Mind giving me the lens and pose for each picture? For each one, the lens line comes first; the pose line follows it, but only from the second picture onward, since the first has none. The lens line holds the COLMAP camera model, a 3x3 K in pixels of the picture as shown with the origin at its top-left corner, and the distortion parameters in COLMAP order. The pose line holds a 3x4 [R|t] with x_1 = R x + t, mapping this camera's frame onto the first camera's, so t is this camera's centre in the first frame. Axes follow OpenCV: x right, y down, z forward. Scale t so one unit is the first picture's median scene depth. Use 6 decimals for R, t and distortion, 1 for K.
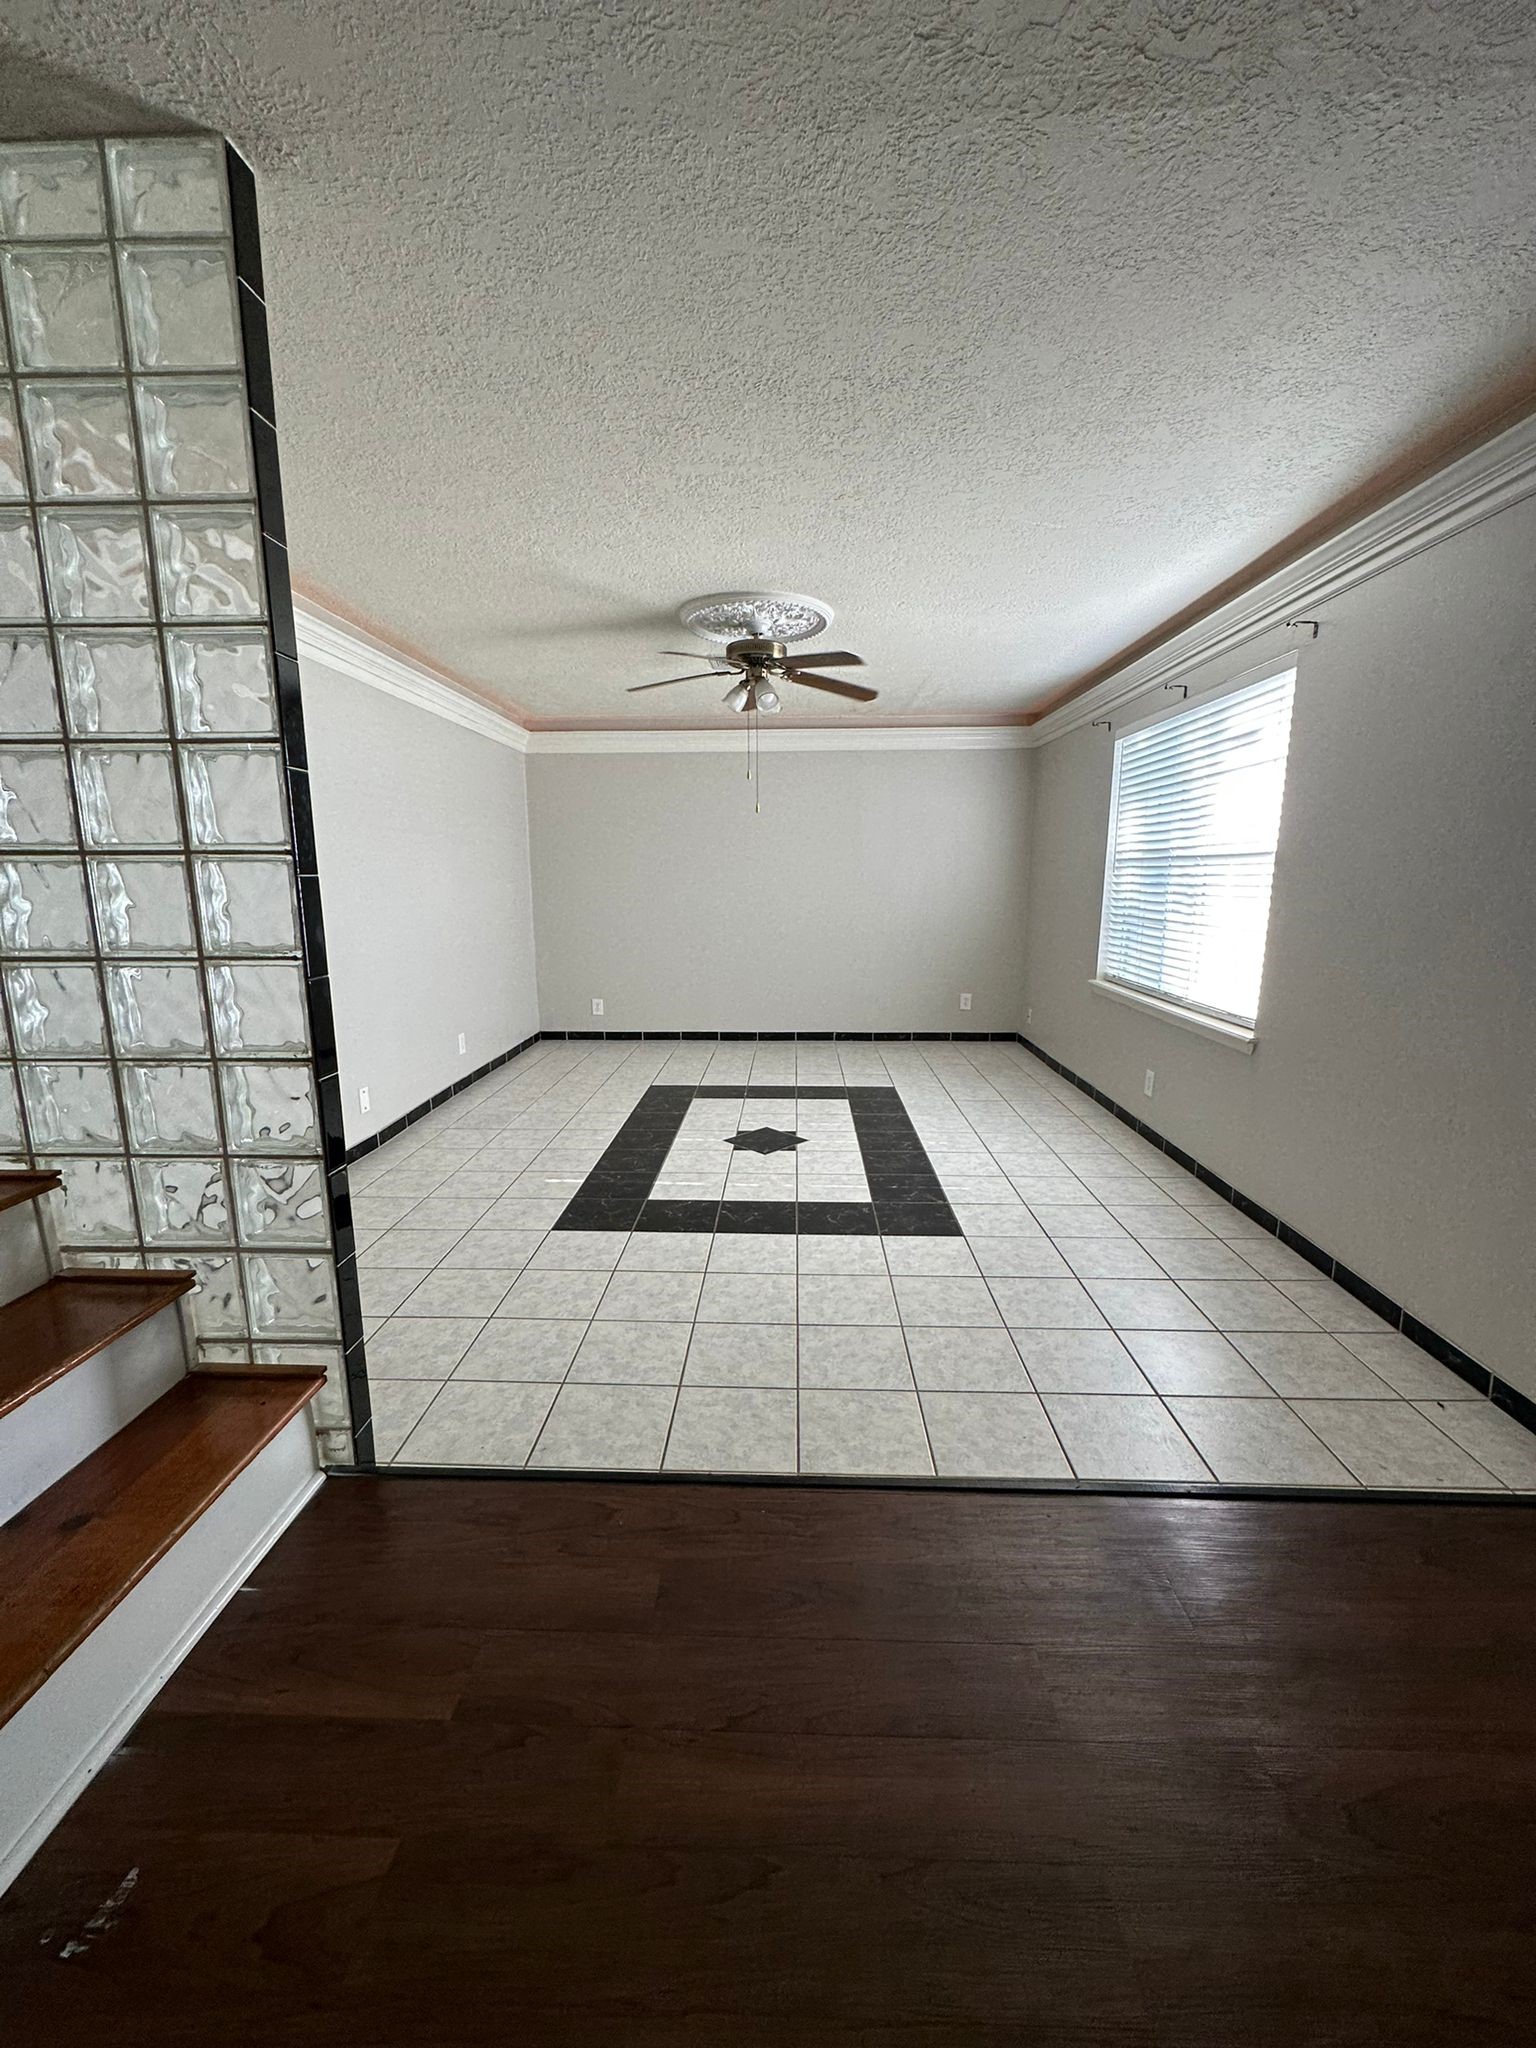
lens RADIAL K [[824.1, 0, 777.0], [0, 824.1, 1010.2], [0, 0, 1]] dist [0.000311, 0.000255]
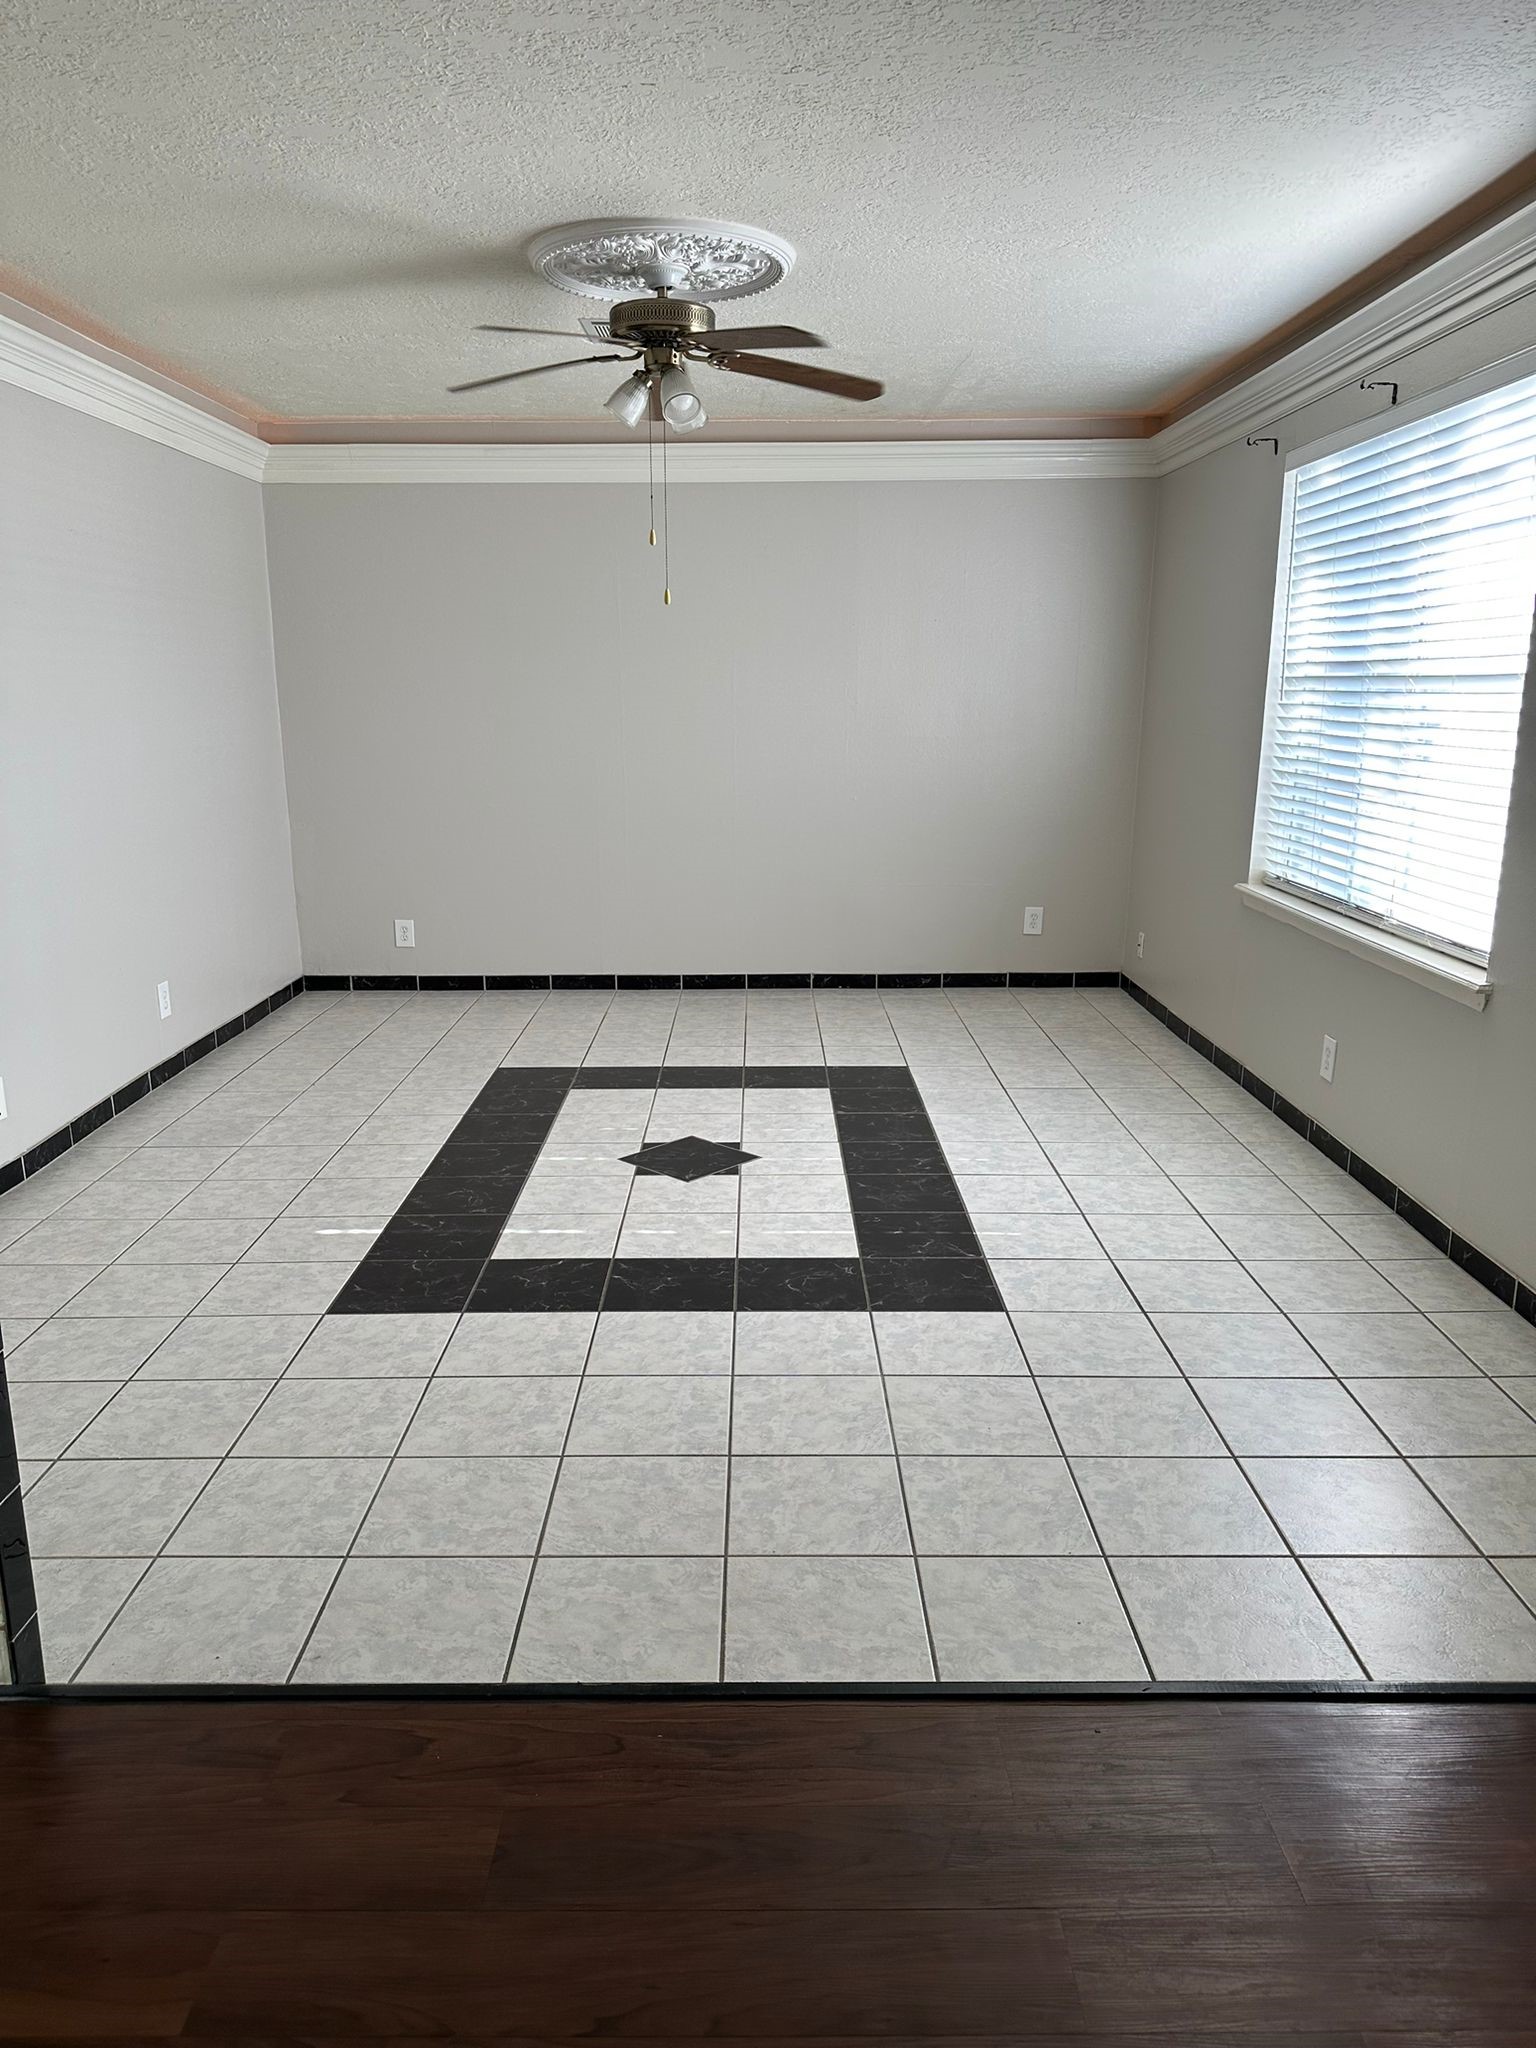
lens RADIAL K [[1444.8, 0, 771.6], [0, 1444.8, 996.3], [0, 0, 1]] dist [0.137758, -0.224215]
pose [[0.999564, -0.008434, 0.028313, 0.030230], [0.007088, 0.998854, 0.047328, -0.016892], [-0.028680, -0.047107, 0.998478, -0.089152]]
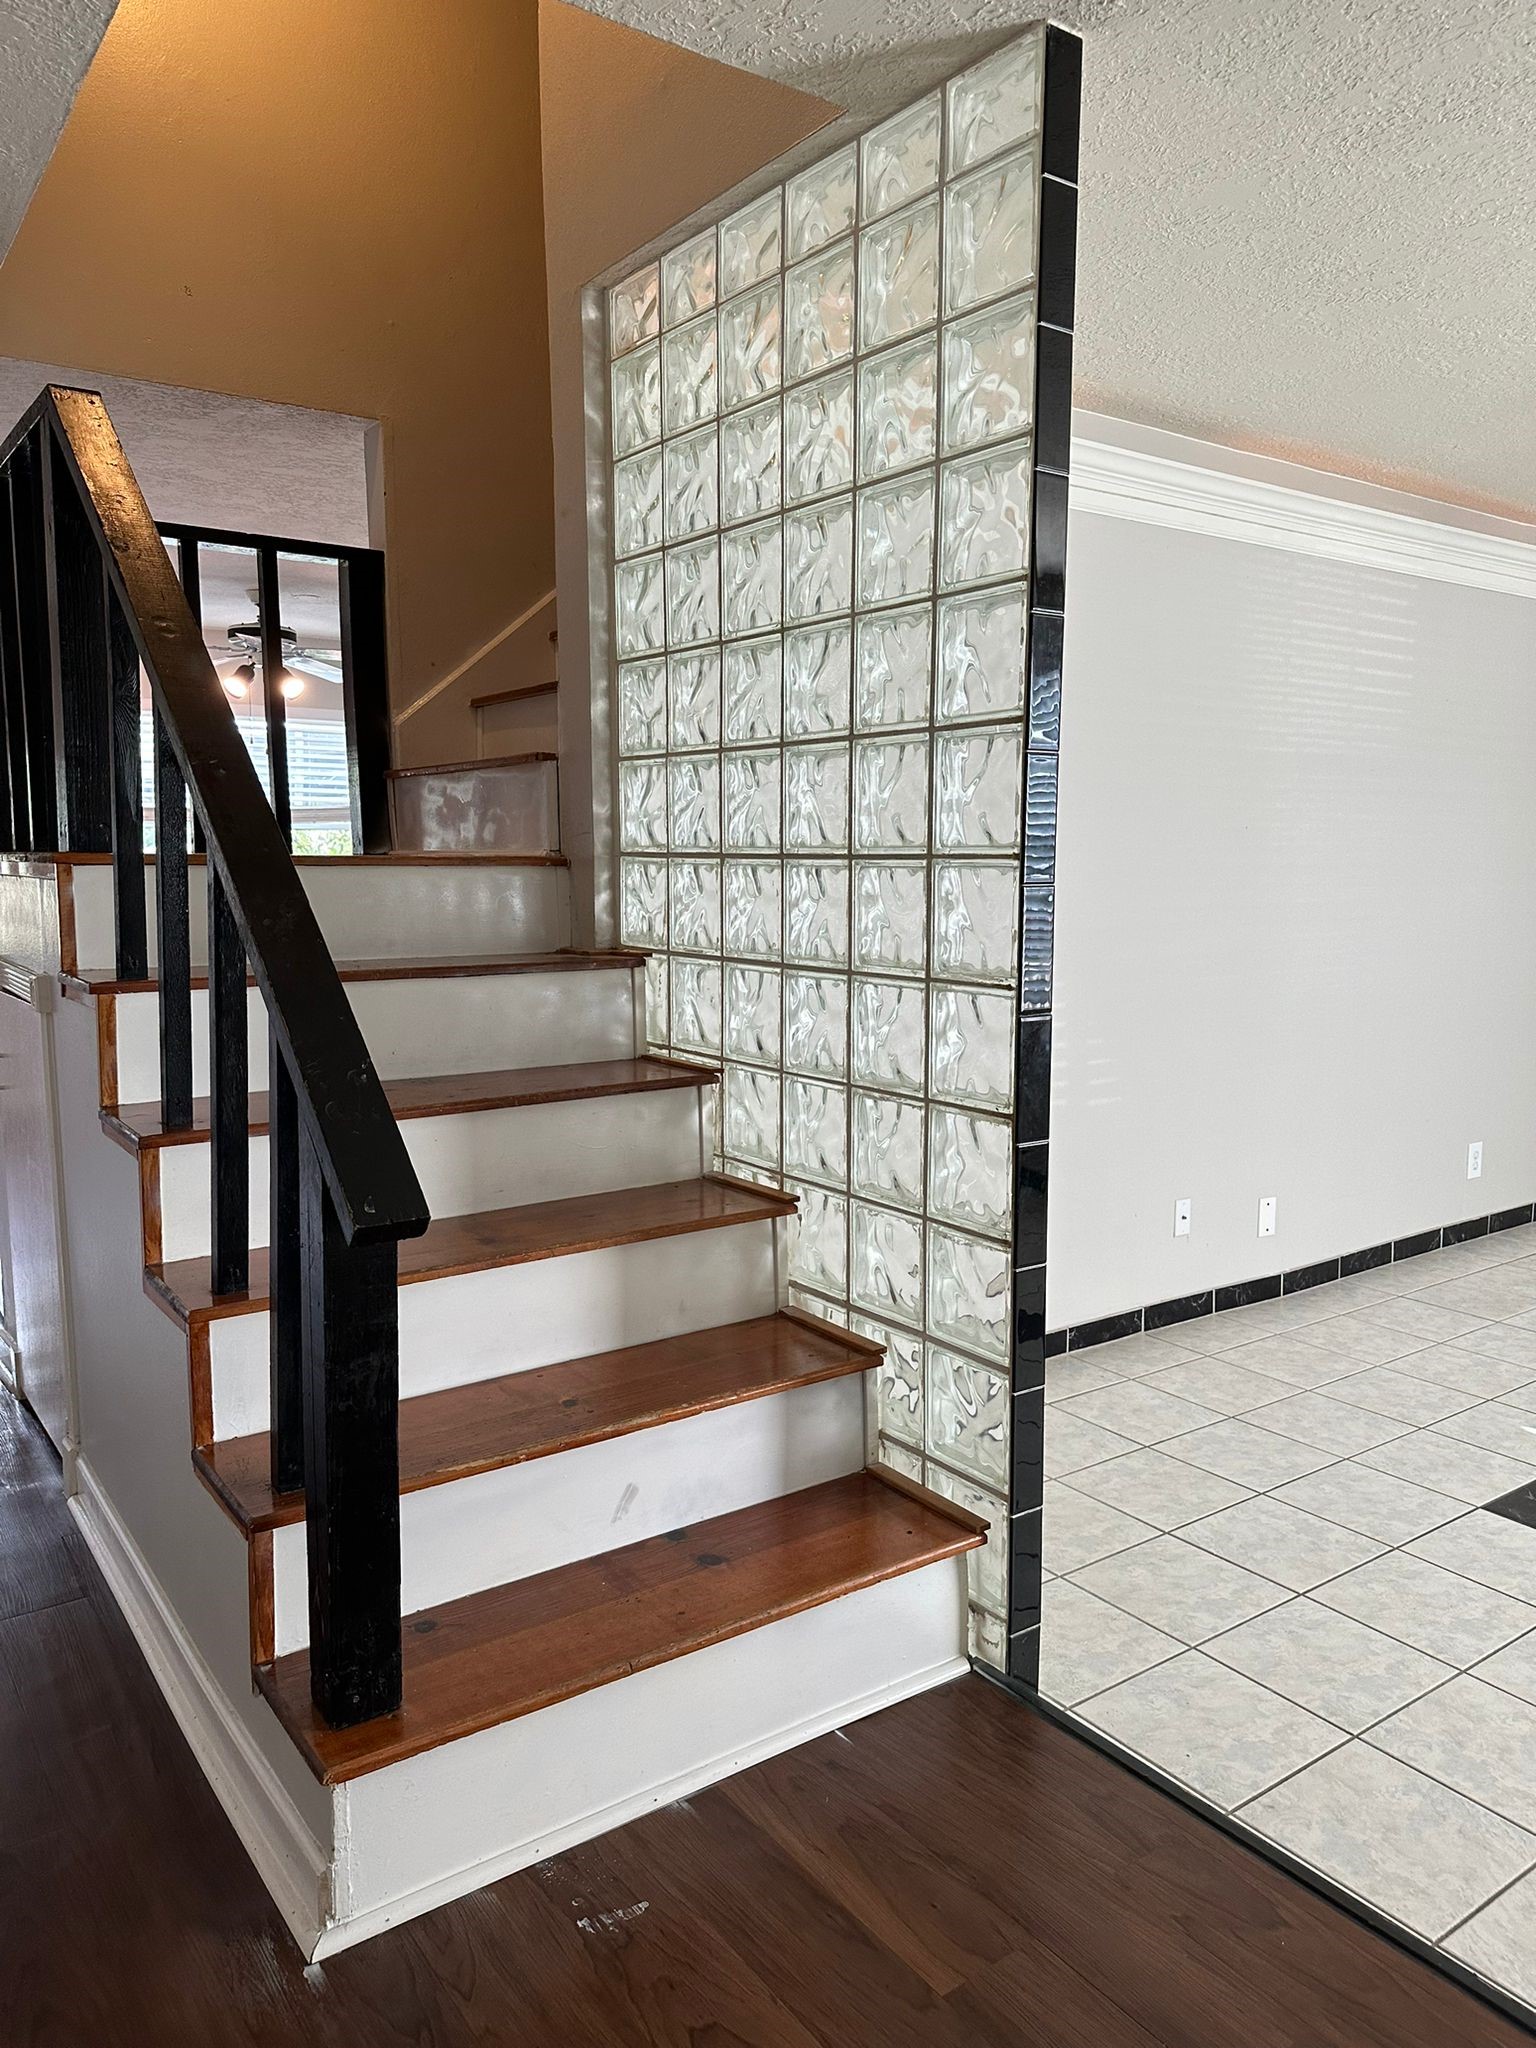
lens RADIAL K [[1444.8, 0, 771.6], [0, 1444.8, 996.3], [0, 0, 1]] dist [0.137758, -0.224215]
pose [[0.599462, 0.077044, -0.796686, 0.281553], [-0.129563, 0.991570, -0.001598, -0.015955], [0.789847, 0.104179, 0.604391, -0.019789]]
